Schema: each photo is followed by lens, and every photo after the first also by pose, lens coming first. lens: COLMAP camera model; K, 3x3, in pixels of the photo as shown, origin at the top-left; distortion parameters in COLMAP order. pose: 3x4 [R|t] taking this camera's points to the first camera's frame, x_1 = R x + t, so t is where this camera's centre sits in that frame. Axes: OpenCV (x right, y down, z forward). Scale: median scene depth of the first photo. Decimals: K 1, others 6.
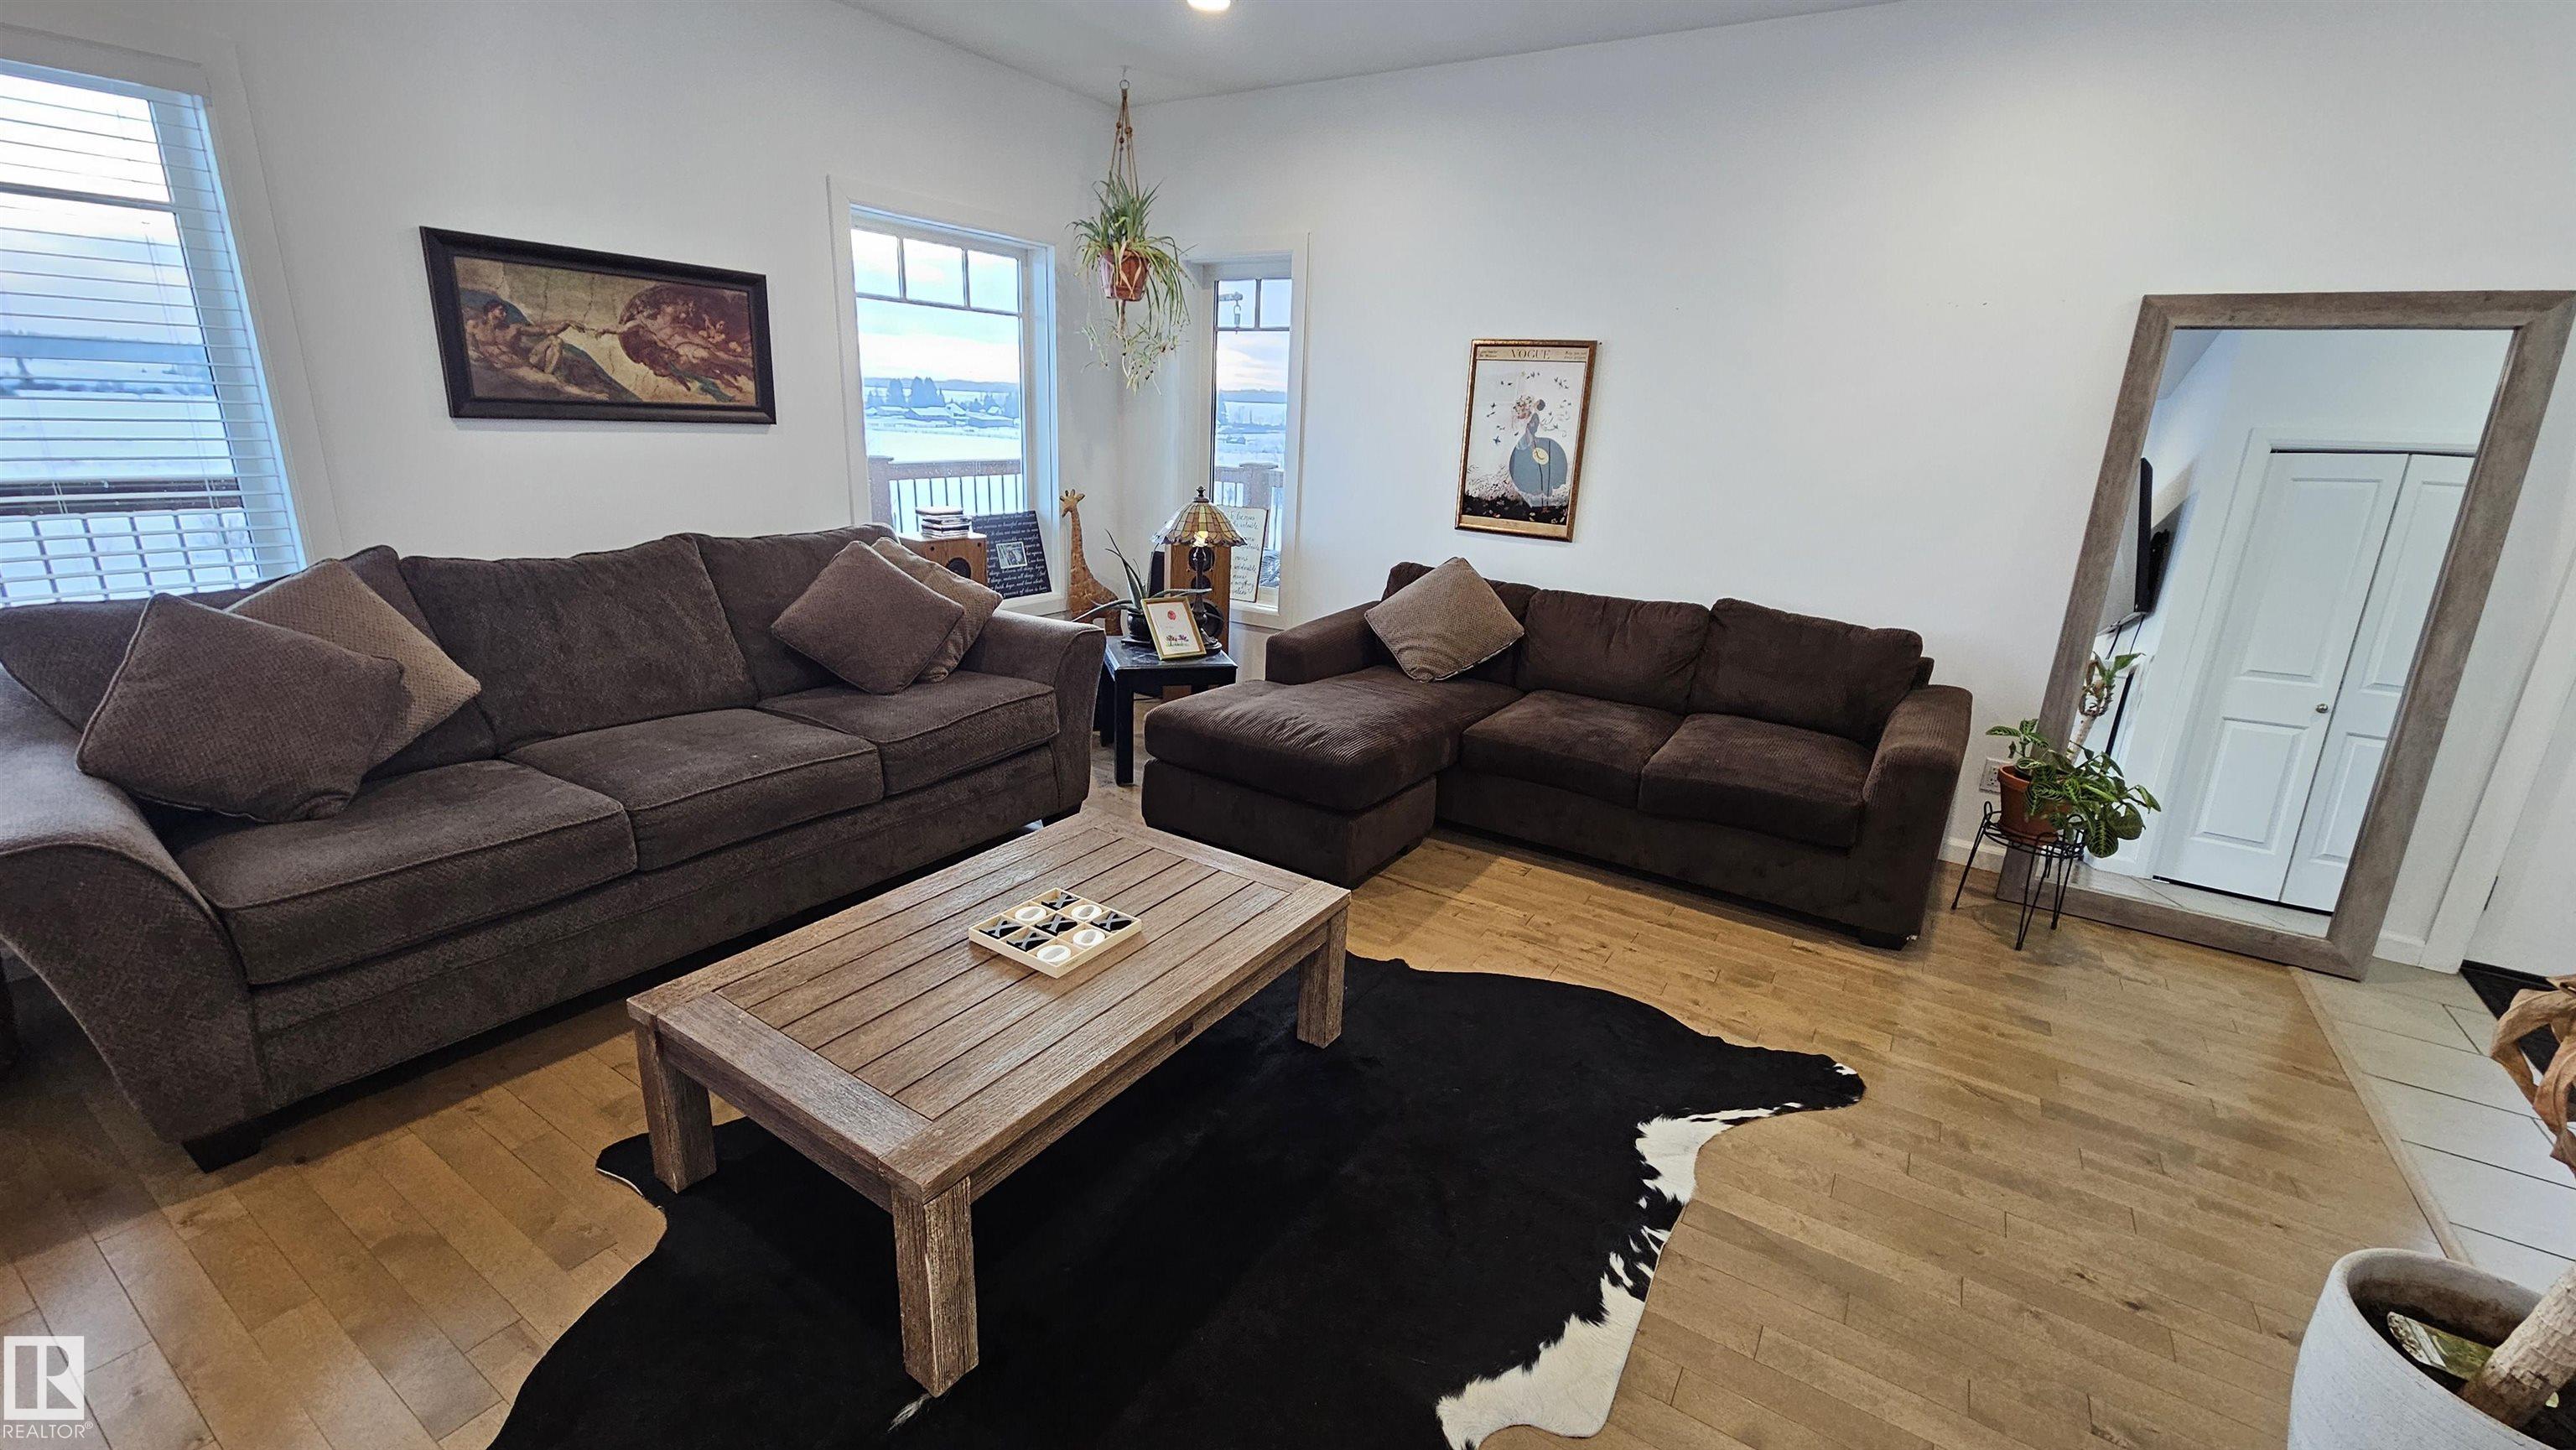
lens RADIAL K [[1052.8, 0, 1278.8], [0, 1052.8, 725.2], [0, 0, 1]] dist [-0.002073, -0.000151]
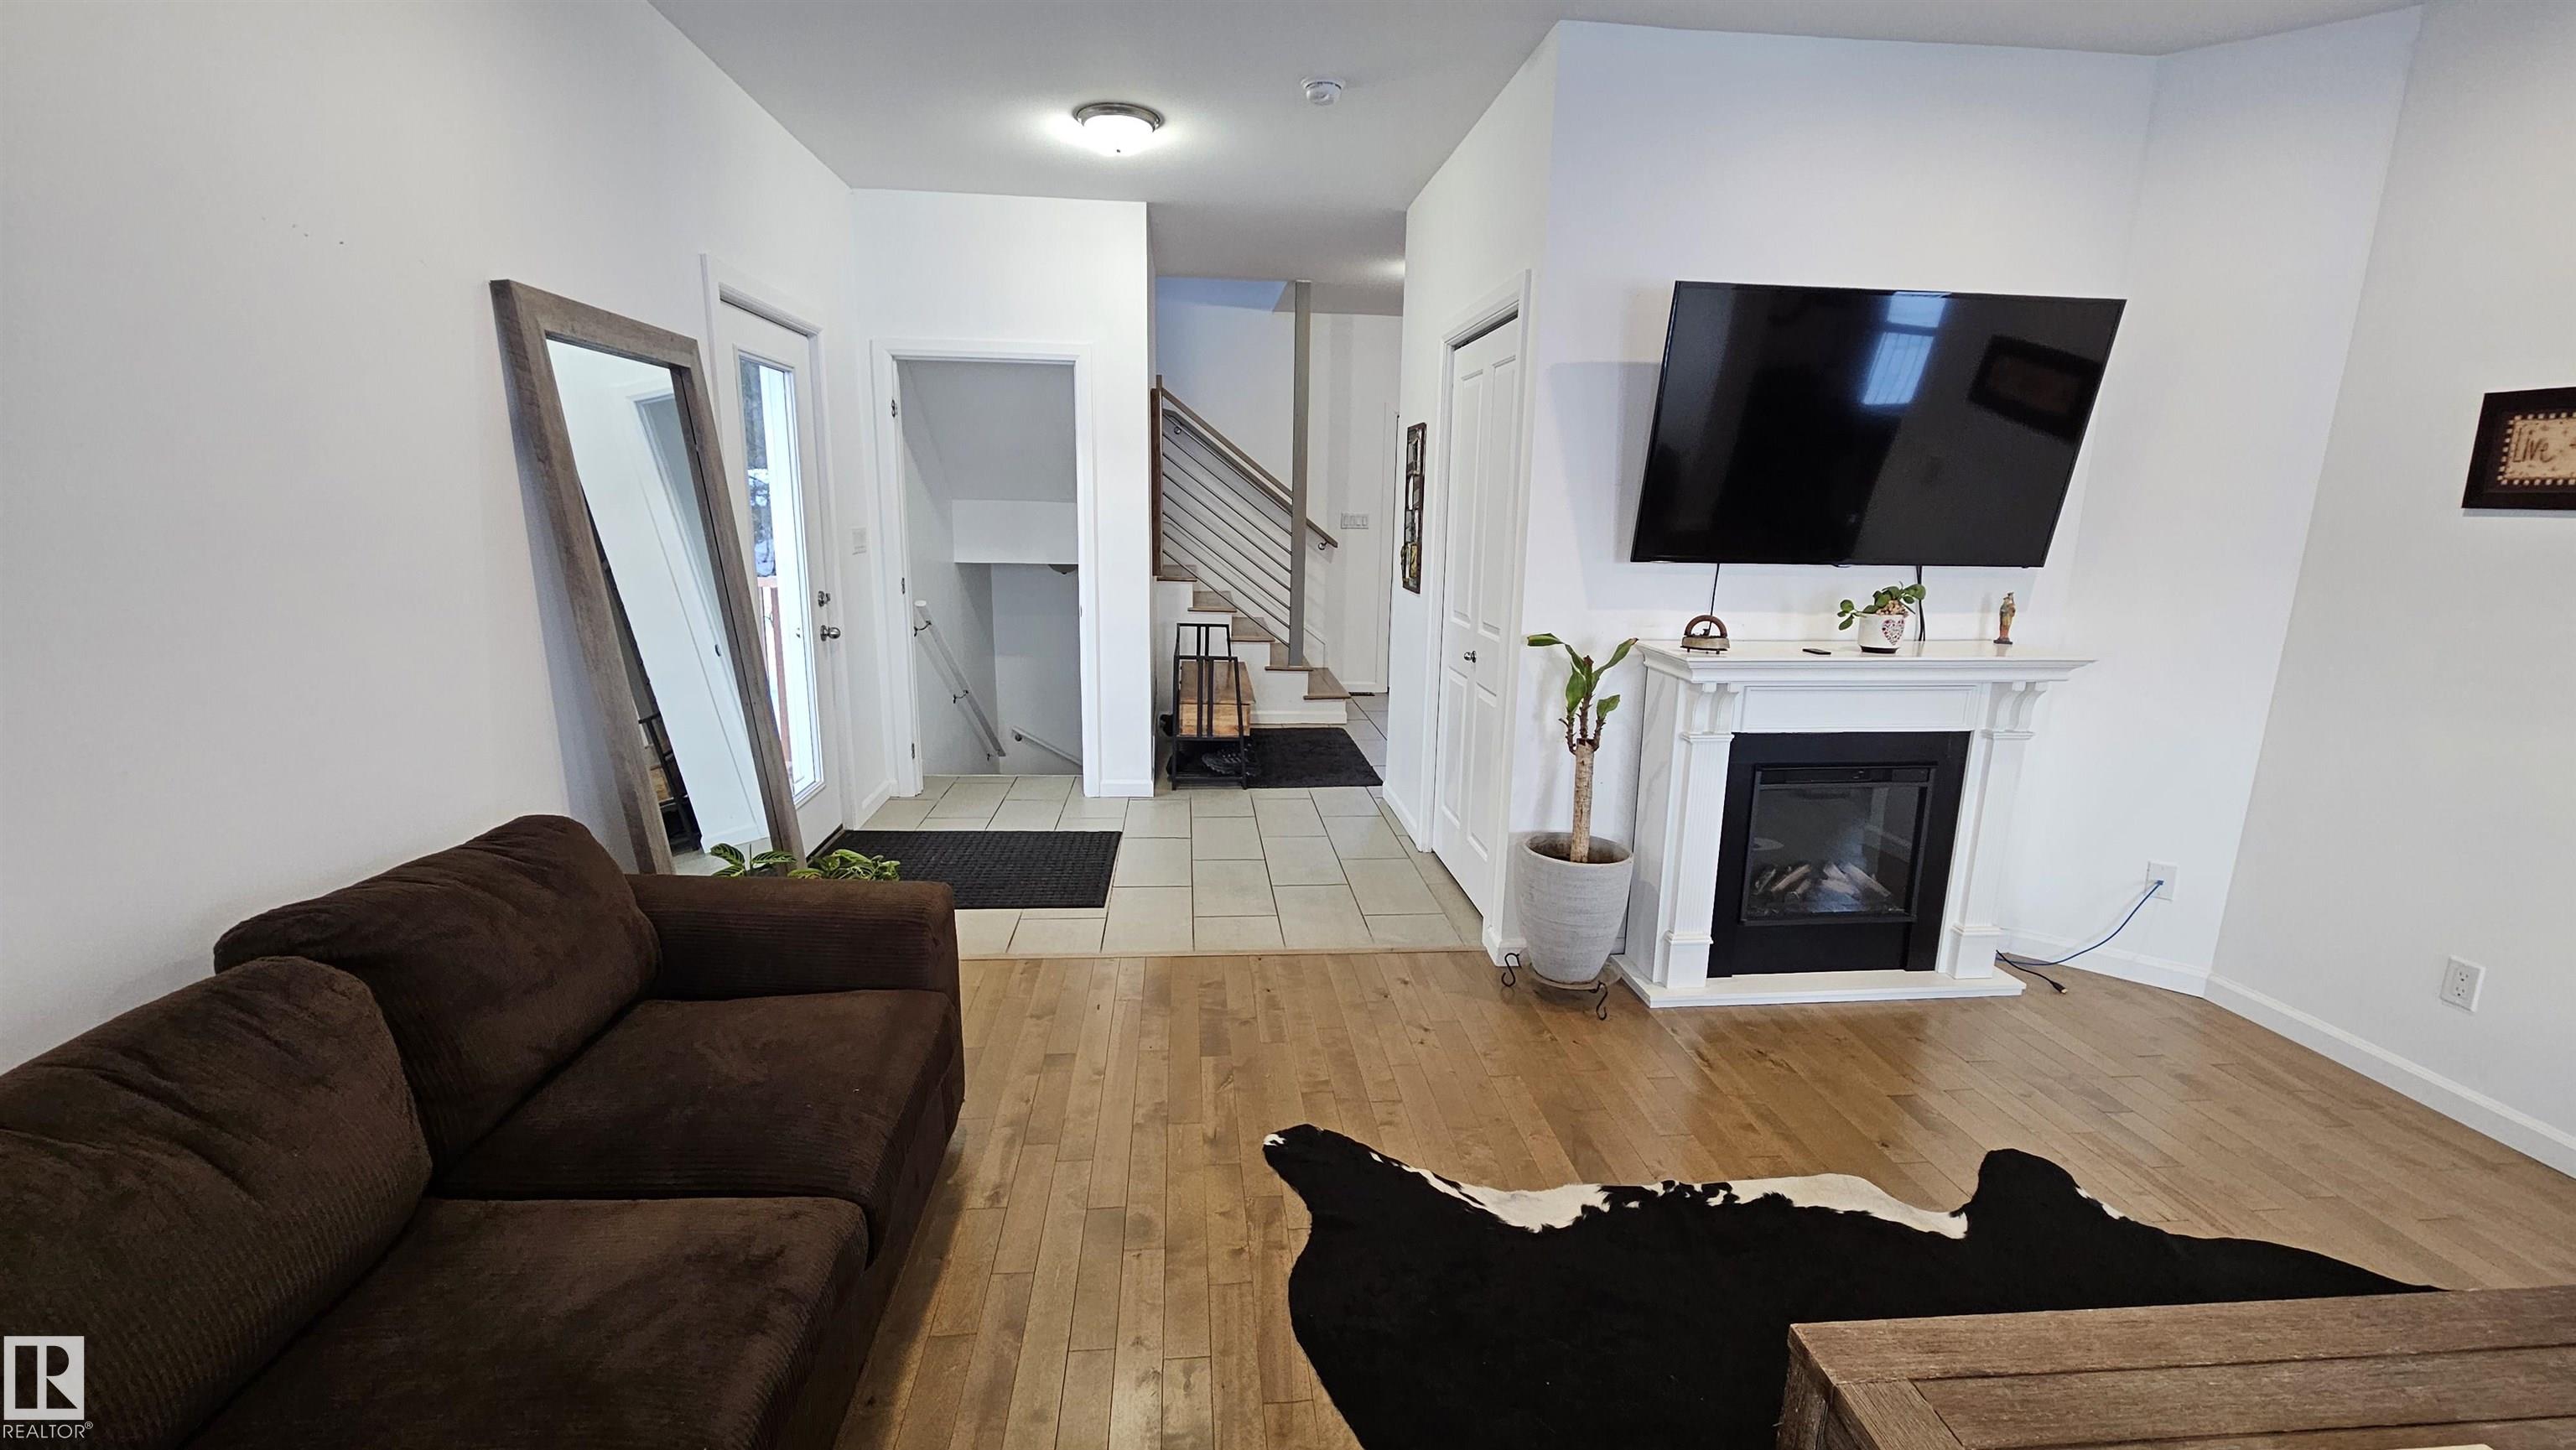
lens RADIAL K [[1052.8, 0, 1278.8], [0, 1052.8, 725.2], [0, 0, 1]] dist [-0.002073, -0.000151]
pose [[-0.613287, -0.216808, 0.759522, -0.094993], [0.185843, 0.894987, 0.405538, -0.319478], [-0.767686, 0.389863, -0.508591, 1.040807]]
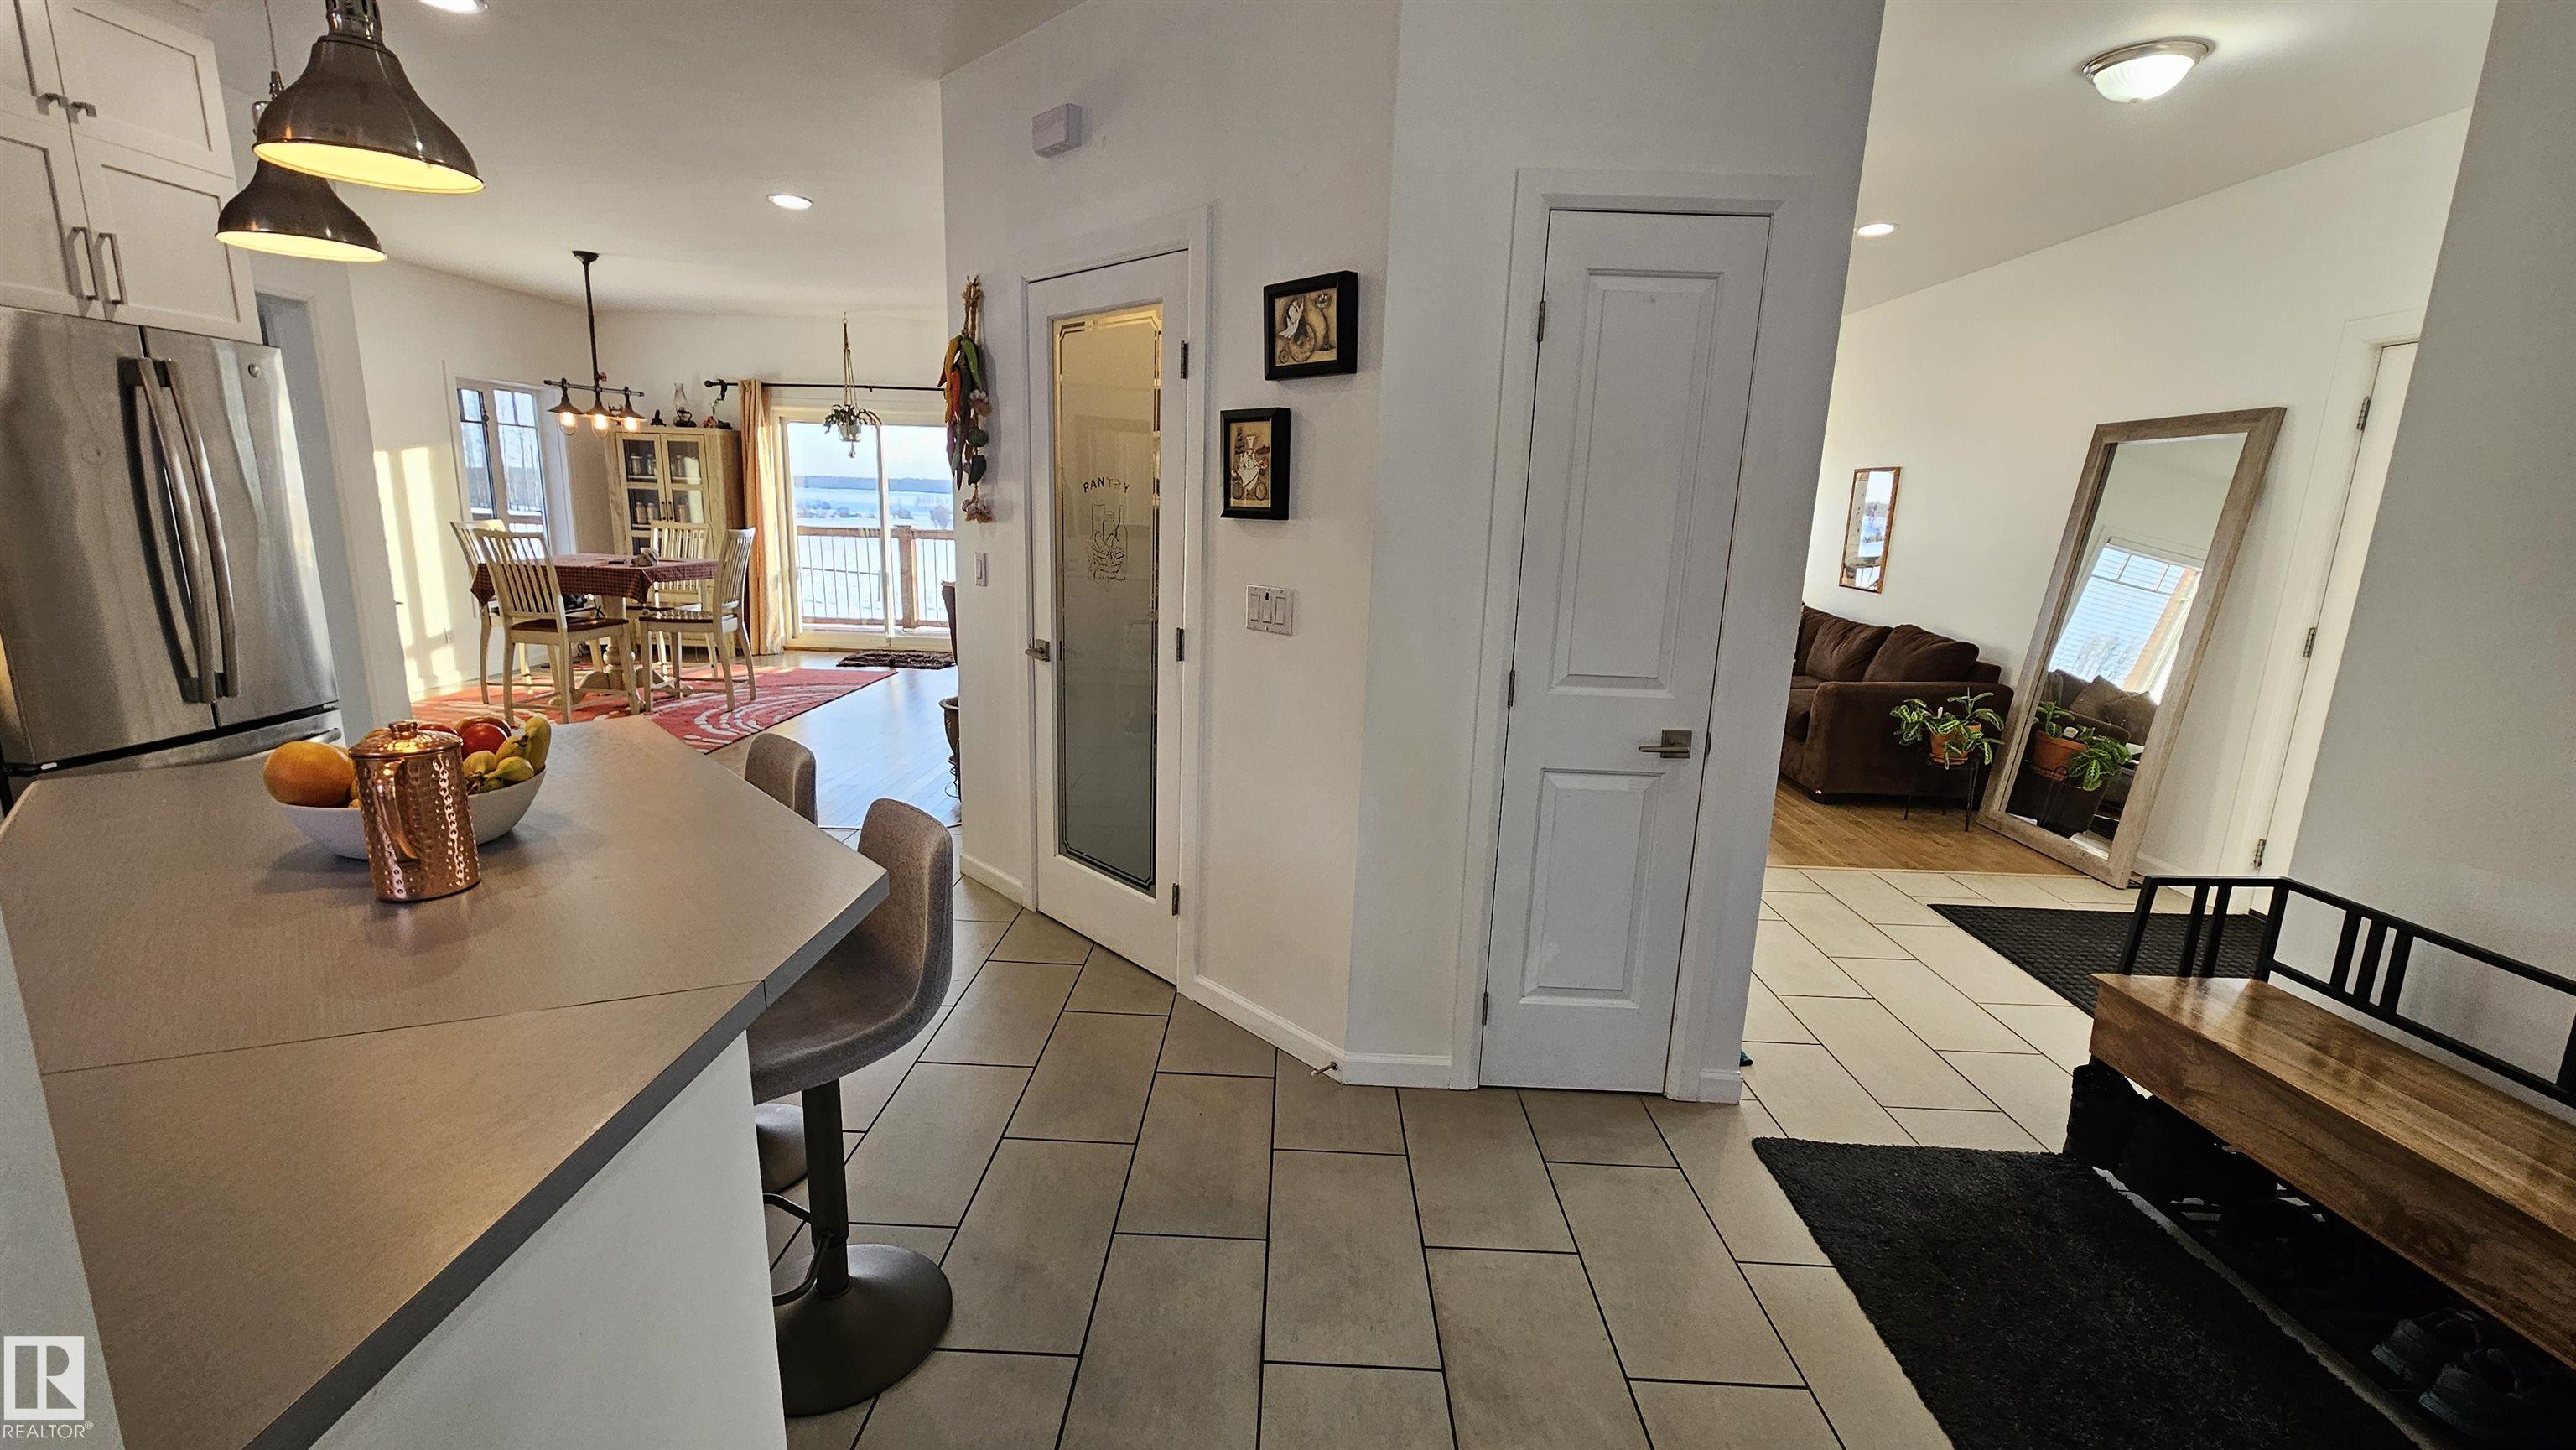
lens RADIAL K [[1052.8, 0, 1278.8], [0, 1052.8, 725.2], [0, 0, 1]] dist [-0.002073, -0.000151]
pose [[0.542340, 0.151308, -0.826422, 1.490607], [-0.251444, 0.967795, 0.012181, 0.284429], [0.801650, 0.201193, 0.562920, -0.700140]]
